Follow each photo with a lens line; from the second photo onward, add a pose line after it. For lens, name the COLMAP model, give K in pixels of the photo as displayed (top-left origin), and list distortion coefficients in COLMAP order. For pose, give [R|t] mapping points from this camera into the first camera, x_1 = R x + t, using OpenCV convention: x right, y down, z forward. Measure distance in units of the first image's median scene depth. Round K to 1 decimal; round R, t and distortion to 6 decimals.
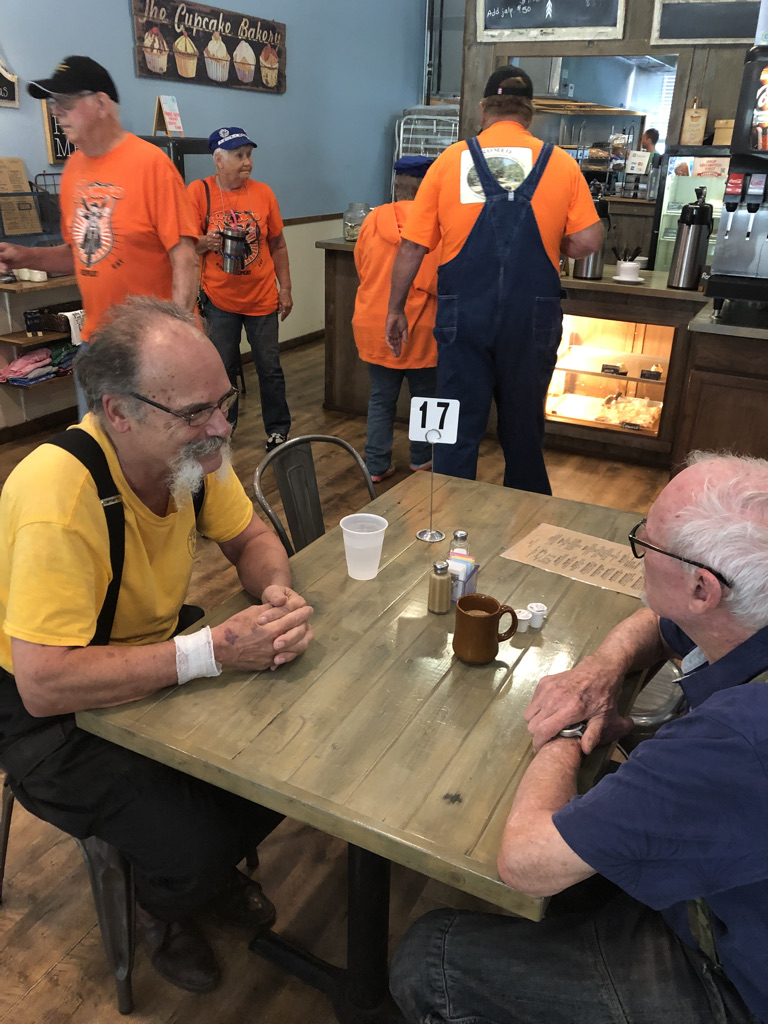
lens RADIAL K [[831.6, 0, 384.0], [0, 831.6, 512.0], [0, 0, 1]] dist [0.008952, -0.012017]
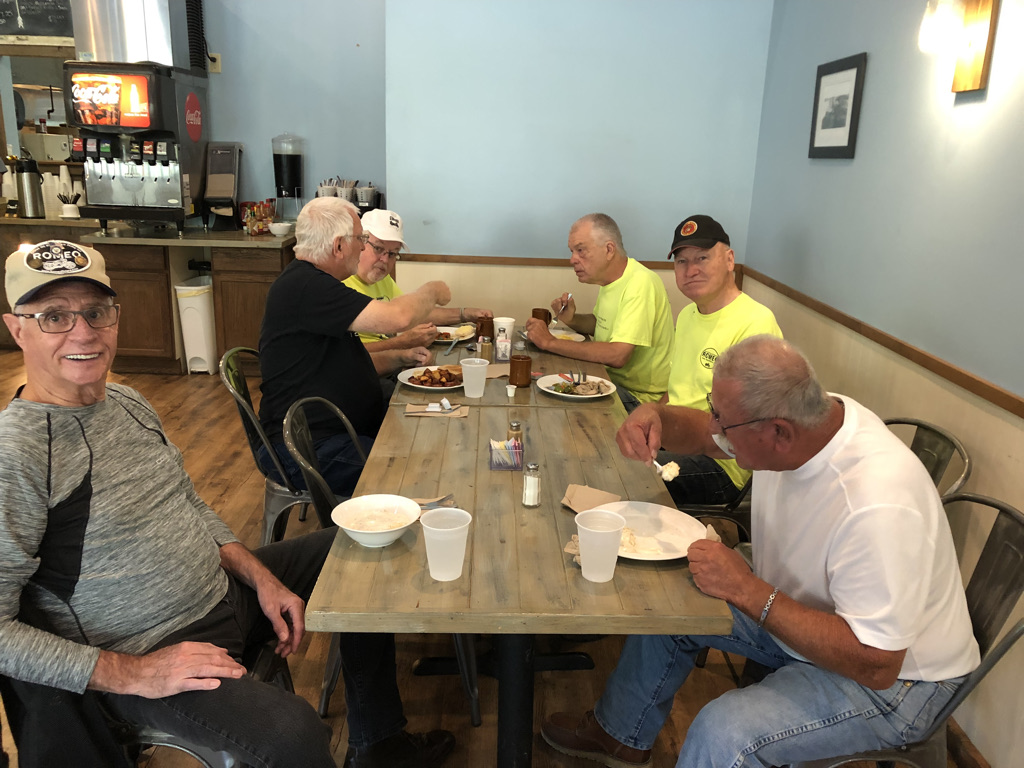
lens RADIAL K [[831.6, 0, 512.0], [0, 831.6, 367.6], [0, 0, 1]] dist [0.008952, -0.012017]
pose [[0.879839, -0.126440, 0.458144, 0.215257], [0.188409, 0.977774, -0.091980, 0.172188], [-0.436331, 0.167246, 0.884106, -0.366363]]
